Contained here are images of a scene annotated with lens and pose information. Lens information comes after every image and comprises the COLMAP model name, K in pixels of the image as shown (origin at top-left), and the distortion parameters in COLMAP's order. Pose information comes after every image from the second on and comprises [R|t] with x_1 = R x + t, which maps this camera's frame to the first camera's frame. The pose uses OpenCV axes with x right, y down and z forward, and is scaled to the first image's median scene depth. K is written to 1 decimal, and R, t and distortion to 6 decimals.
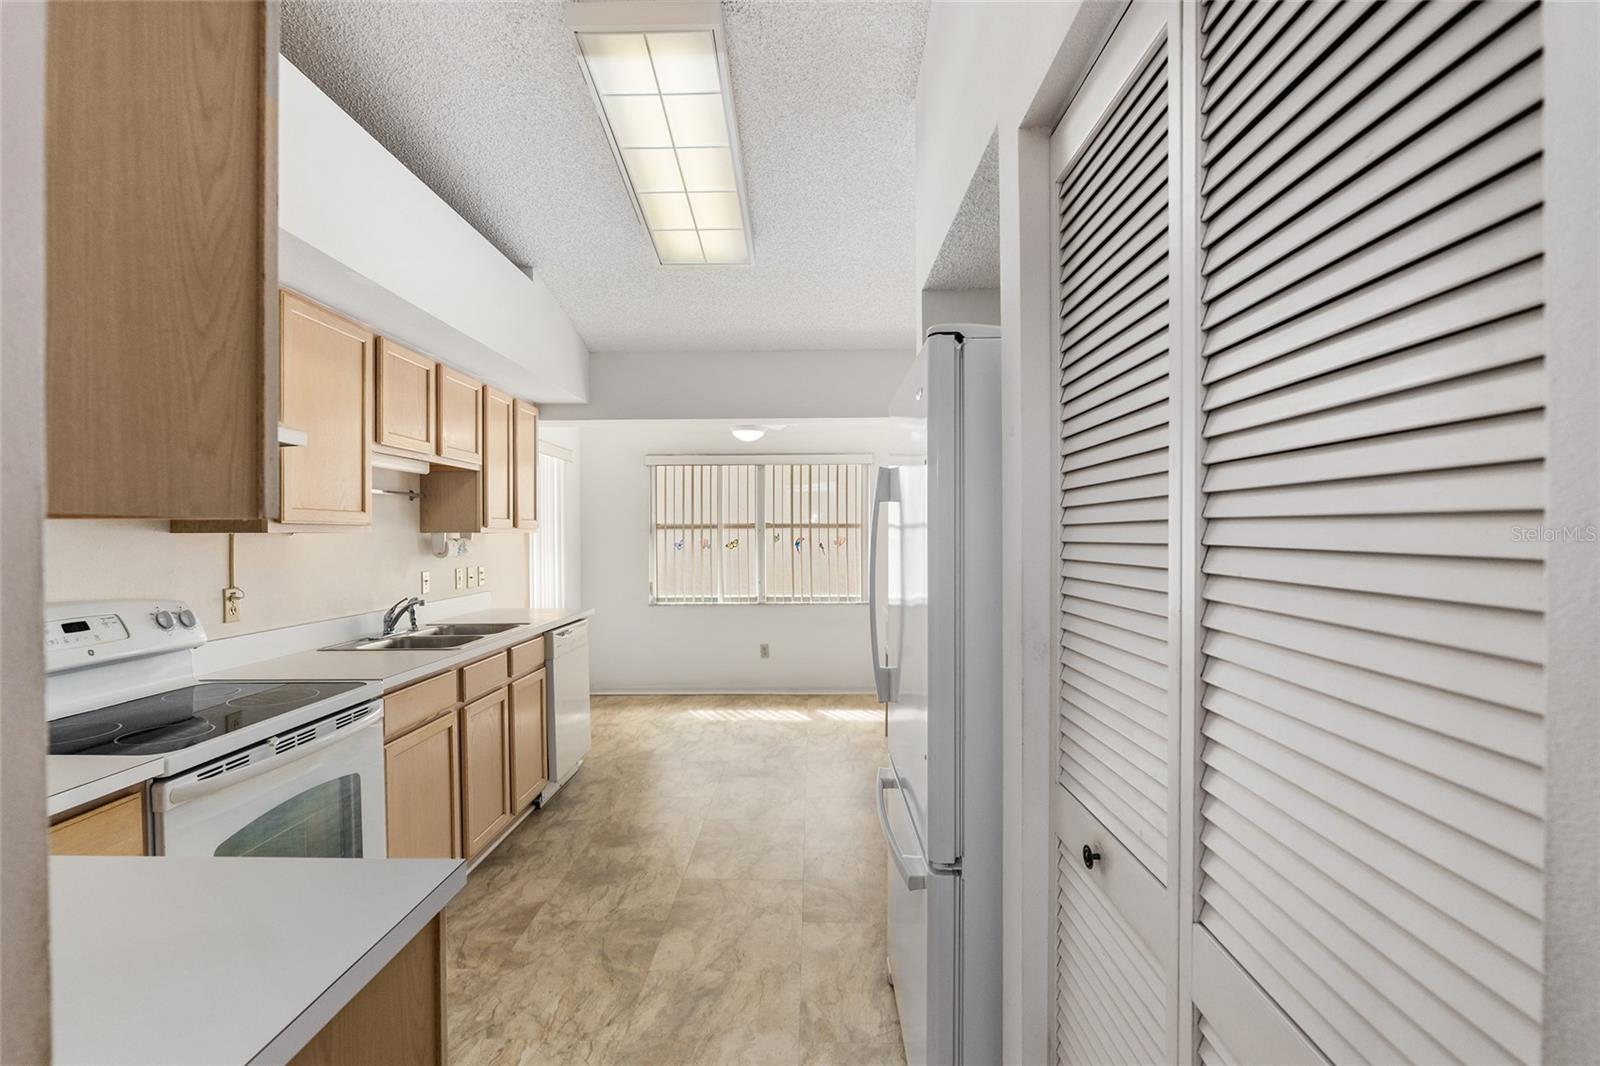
lens RADIAL K [[745.9, 0, 803.9], [0, 745.9, 533.9], [0, 0, 1]] dist [-0.022140, 0.001171]
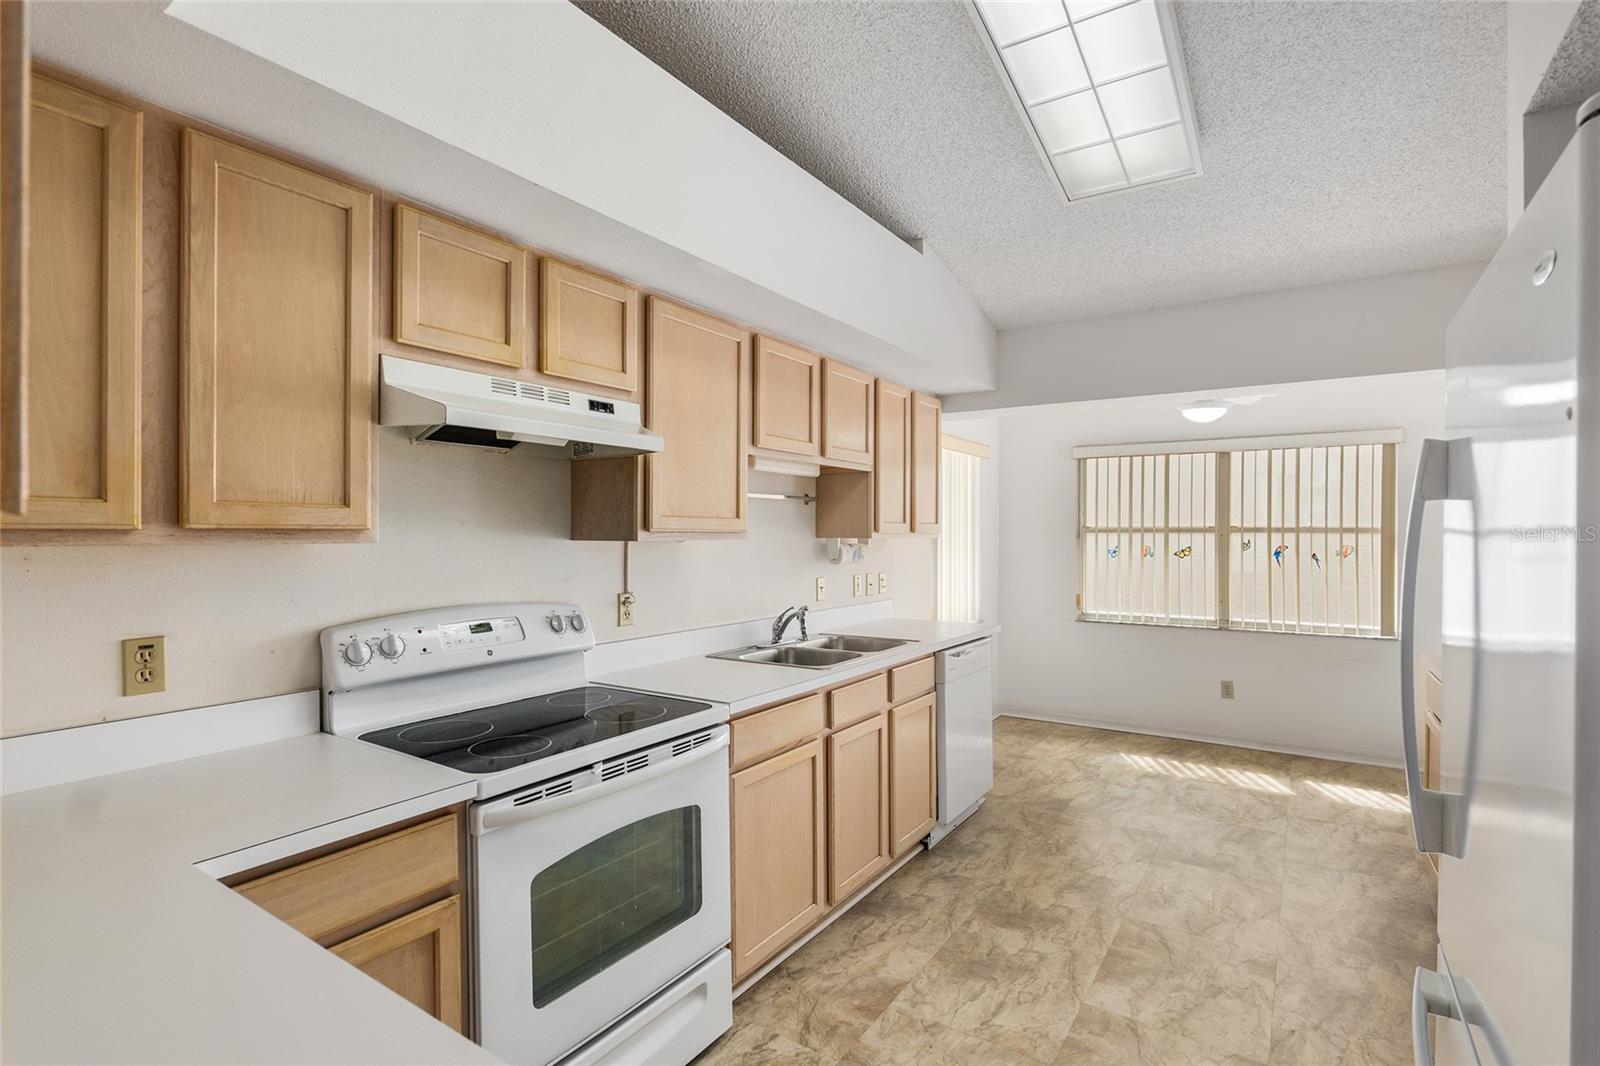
lens RADIAL K [[763.1, 0, 800.0], [0, 763.1, 533.0], [0, 0, 1]] dist [-0.019315, 0.000837]
pose [[0.837331, 0.007131, -0.546650, 0.009514], [-0.007278, 0.999972, 0.001896, -0.009538], [0.546648, 0.002391, 0.837359, 0.155414]]
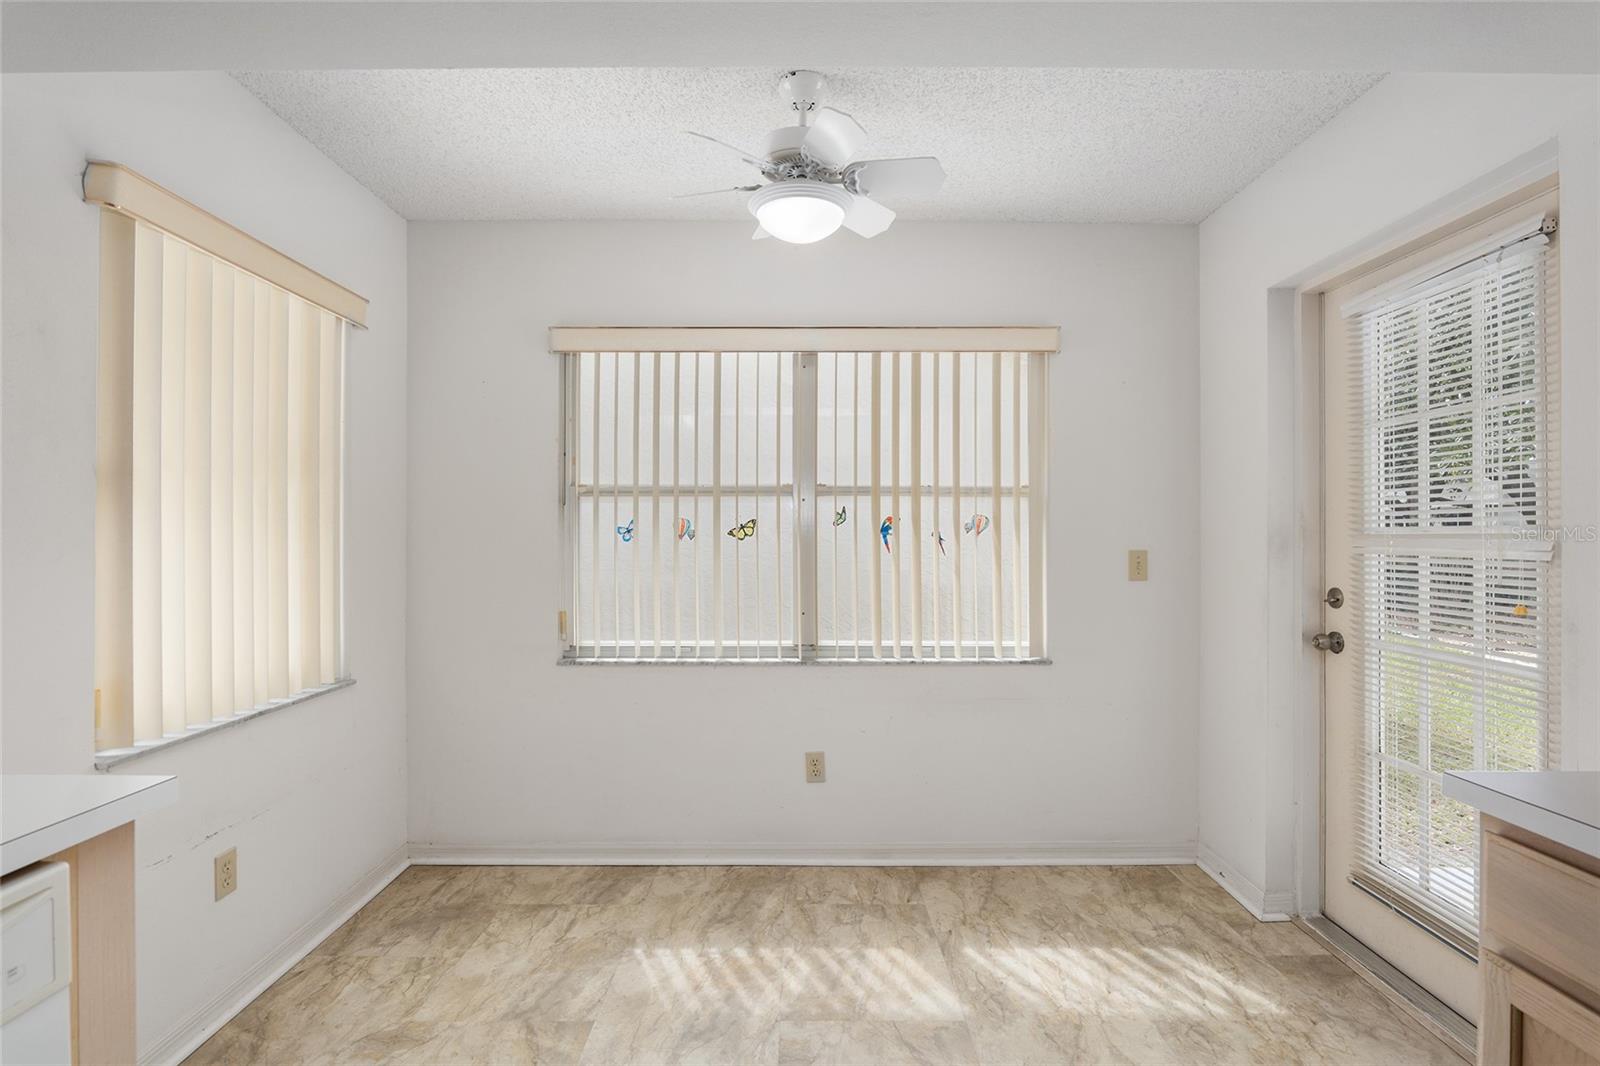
lens RADIAL K [[760.6, 0, 800.0], [0, 760.6, 533.0], [0, 0, 1]] dist [-0.012392, 0.001720]
pose [[0.999974, 0.004990, 0.005295, -0.111737], [-0.004972, 0.999982, -0.003433, 0.029728], [-0.005312, 0.003407, 0.999980, 0.934550]]
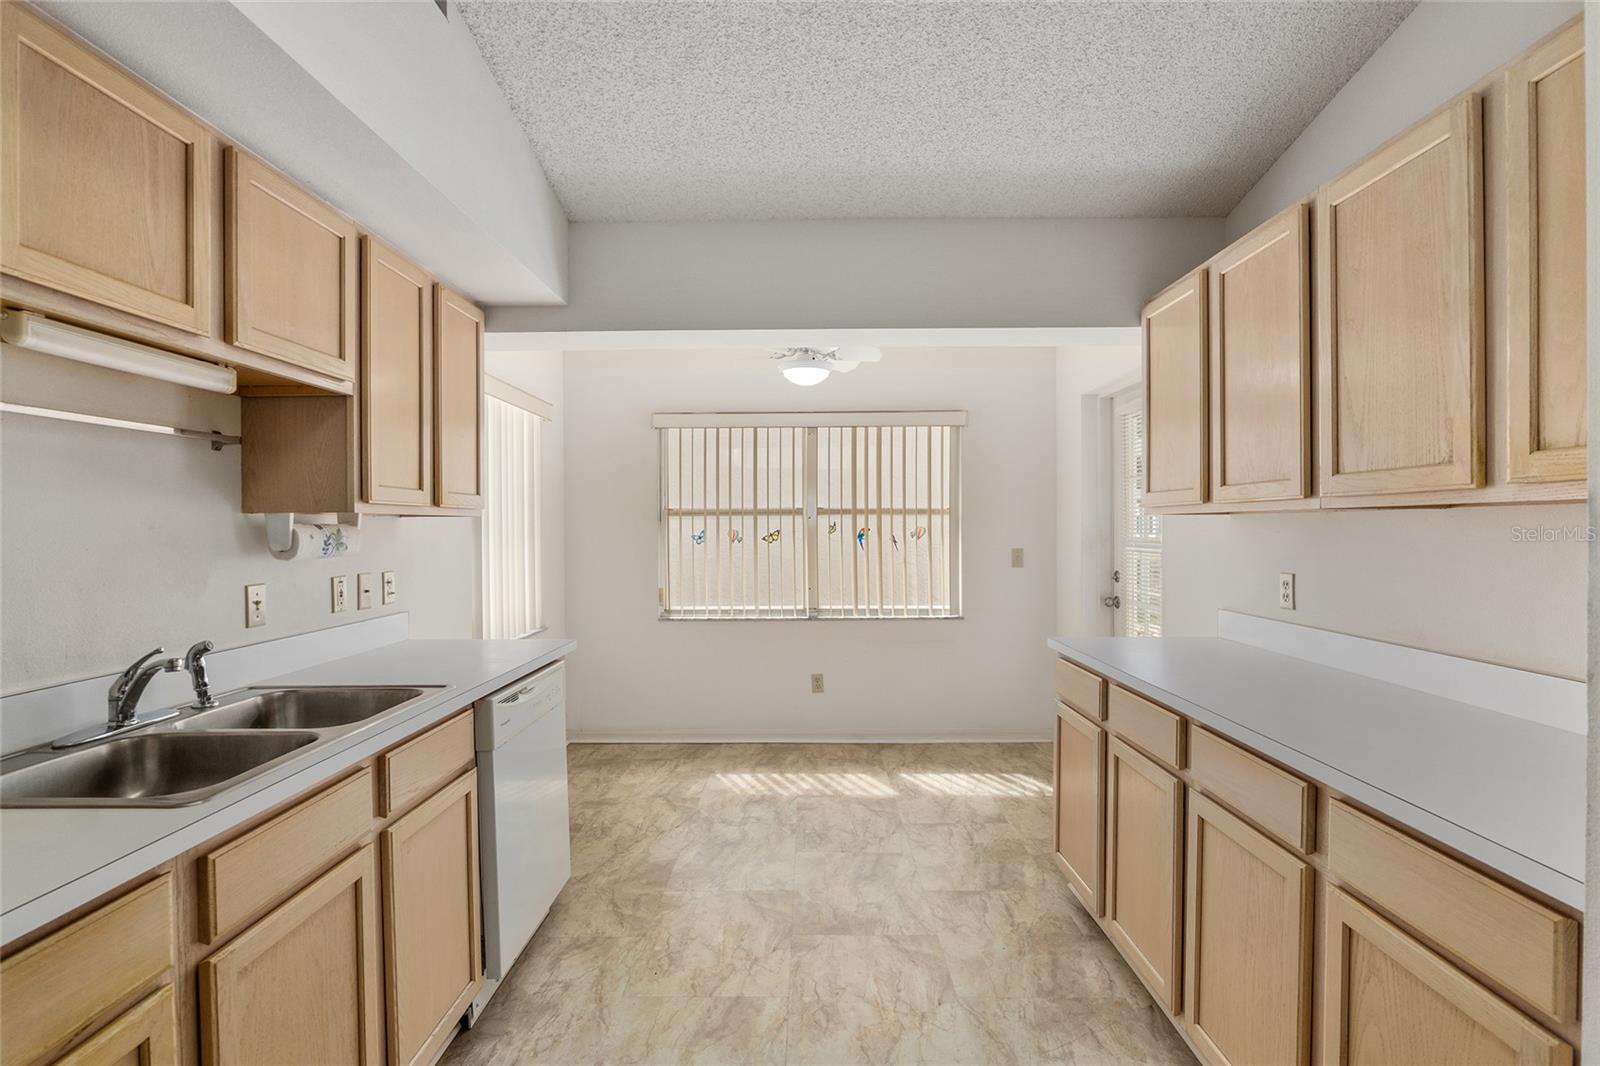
lens RADIAL K [[745.9, 0, 803.9], [0, 745.9, 533.9], [0, 0, 1]] dist [-0.022140, 0.001171]
pose [[0.999995, 0.001212, 0.002788, -0.116802], [-0.001235, 0.999967, 0.008053, 0.009062], [-0.002778, -0.008056, 0.999964, 0.472426]]
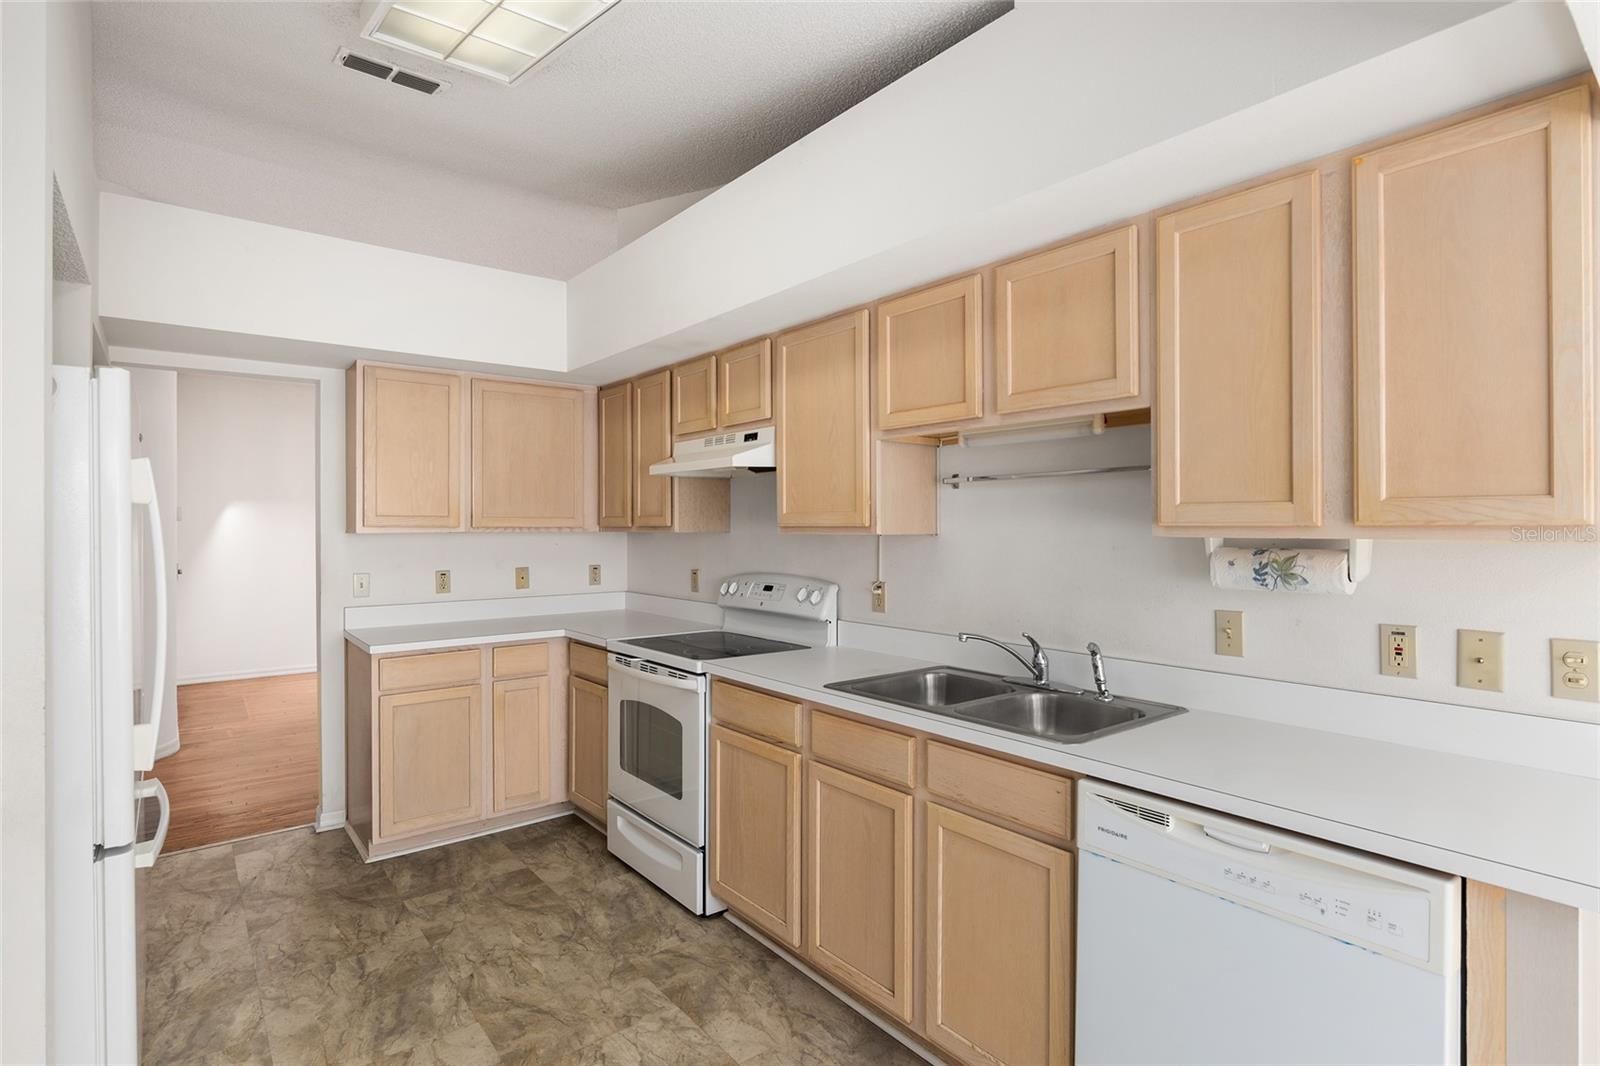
lens RADIAL K [[792.7, 0, 799.9], [0, 792.7, 527.2], [0, 0, 1]] dist [-0.004032, -0.000440]
pose [[-0.775606, 0.012927, -0.631085, 0.055453], [0.010386, 0.999916, 0.007718, -0.013995], [0.631131, -0.000569, -0.775676, 1.240708]]
